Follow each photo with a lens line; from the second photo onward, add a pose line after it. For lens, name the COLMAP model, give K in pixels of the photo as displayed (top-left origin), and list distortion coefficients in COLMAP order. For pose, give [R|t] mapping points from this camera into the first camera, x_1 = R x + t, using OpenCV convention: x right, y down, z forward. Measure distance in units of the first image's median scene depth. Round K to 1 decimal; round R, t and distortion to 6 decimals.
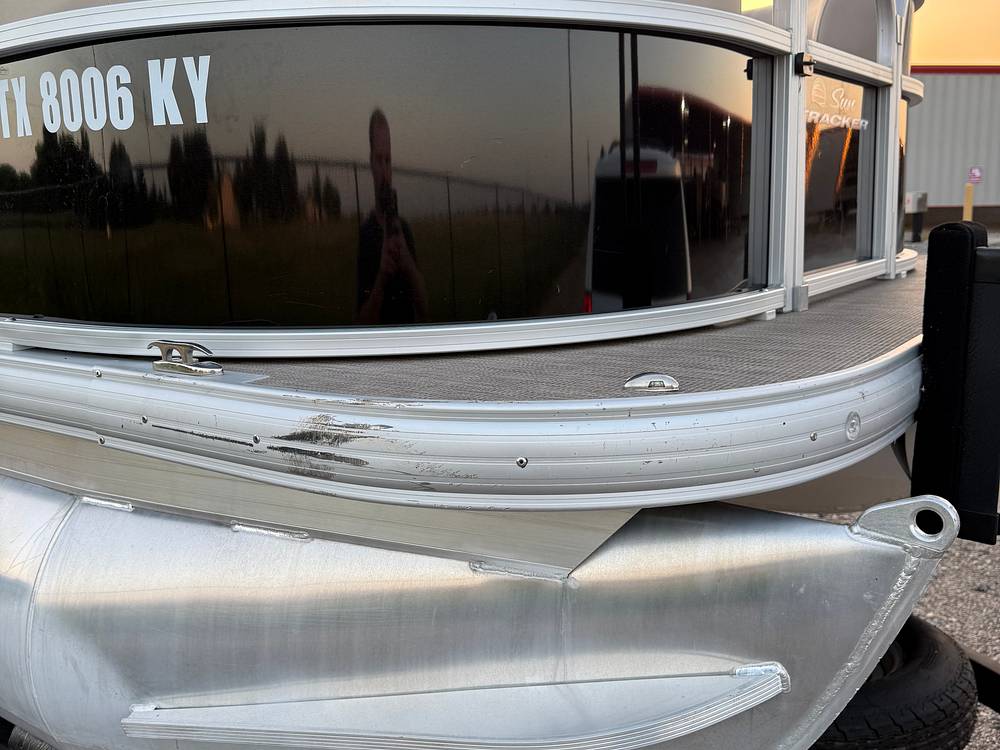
lens RADIAL K [[963.5, 0, 494.8], [0, 963.5, 377.4], [0, 0, 1]] dist [0.195636, -0.442907]
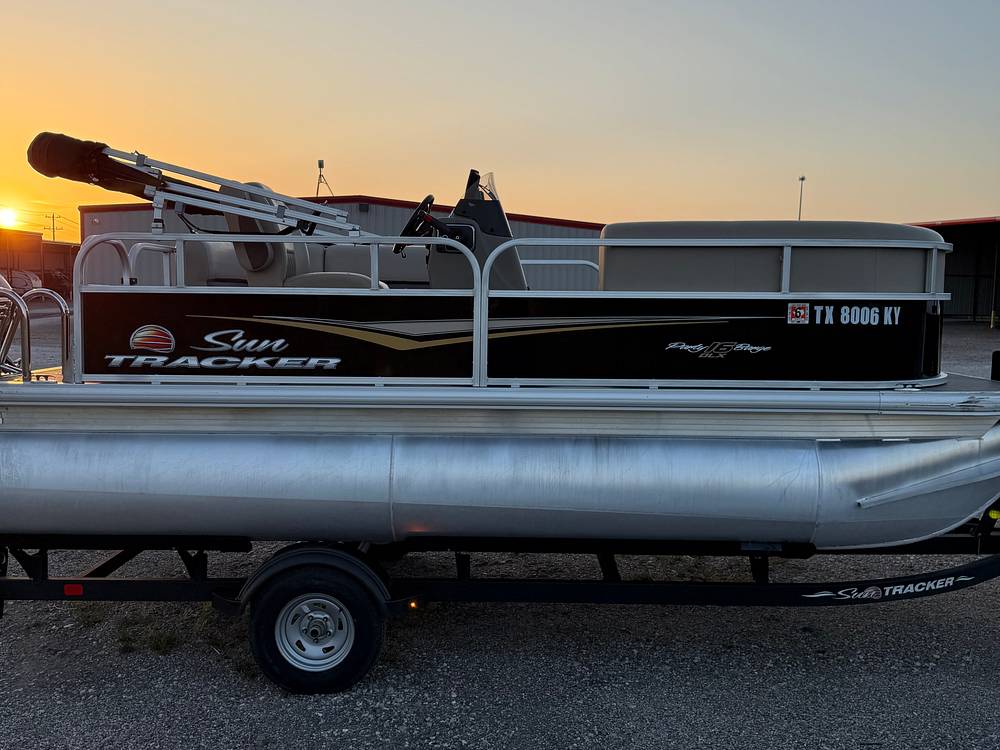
lens RADIAL K [[963.5, 0, 494.8], [0, 963.5, 377.4], [0, 0, 1]] dist [0.195636, -0.442907]
pose [[0.799302, -0.009568, 0.600854, -3.725213], [0.071122, 0.994352, -0.078778, 0.122465], [-0.596706, 0.105701, 0.795468, -1.015749]]
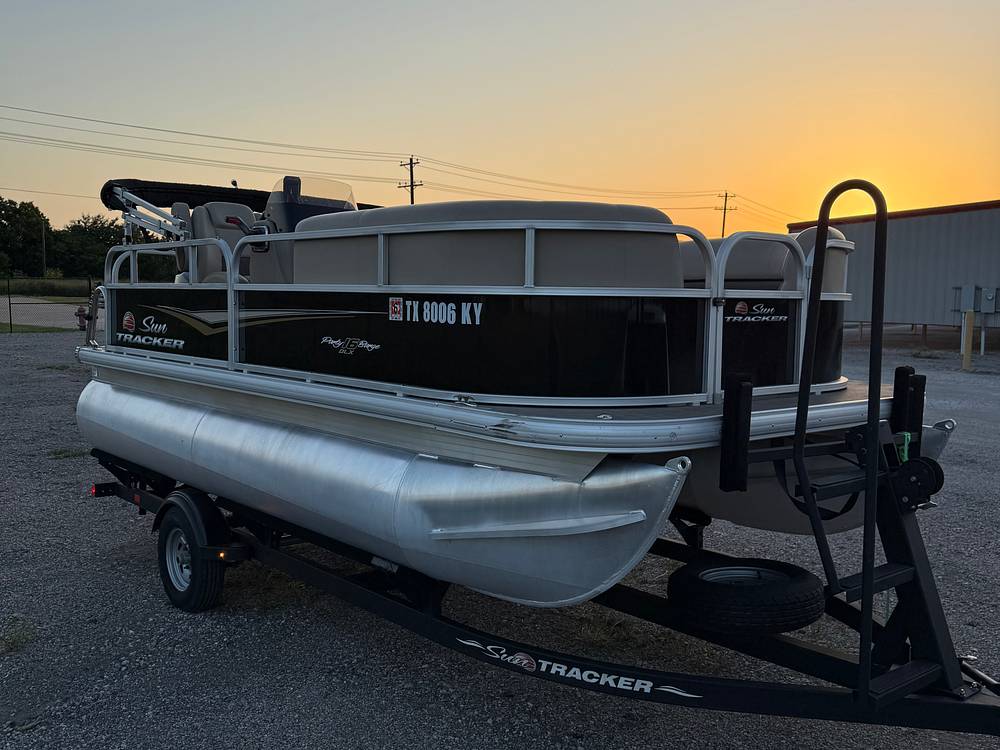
lens RADIAL K [[963.5, 0, 494.8], [0, 963.5, 377.4], [0, 0, 1]] dist [0.195636, -0.442907]
pose [[0.972468, 0.065025, -0.223780, 0.425529], [-0.085307, 0.992960, -0.082184, 0.140952], [0.216860, 0.099011, 0.971169, -1.842789]]
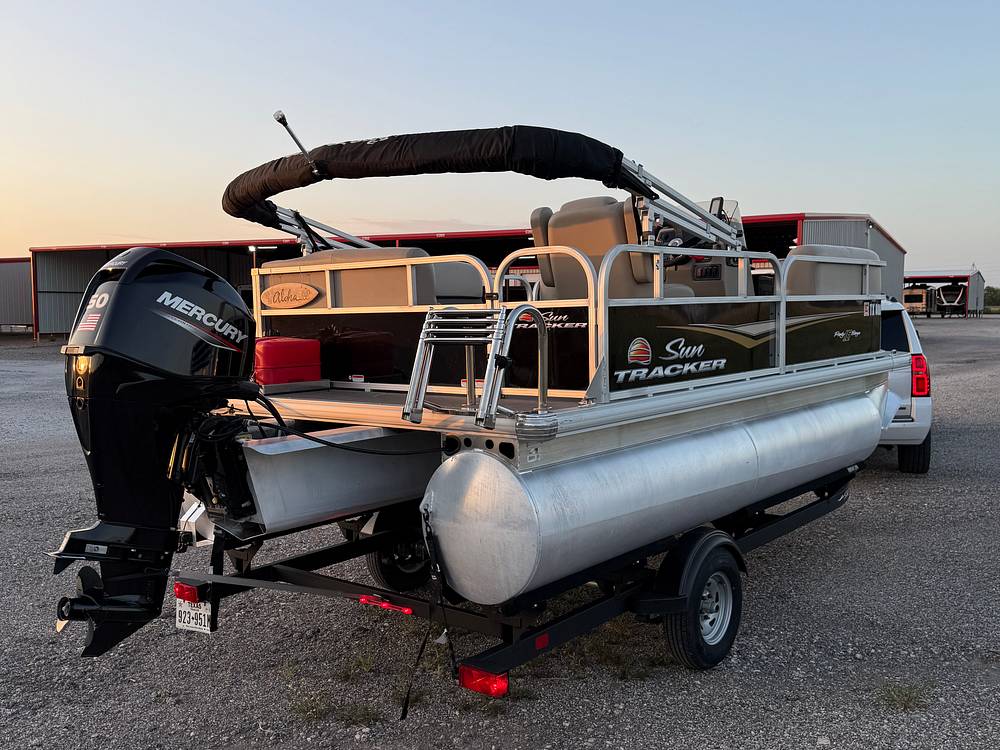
lens RADIAL K [[963.5, 0, 494.8], [0, 963.5, 377.4], [0, 0, 1]] dist [0.195636, -0.442907]
pose [[0.049621, -0.034105, 0.998186, -6.169758], [0.205721, 0.978336, 0.023200, -0.498132], [-0.977352, 0.204197, 0.055562, 2.971448]]
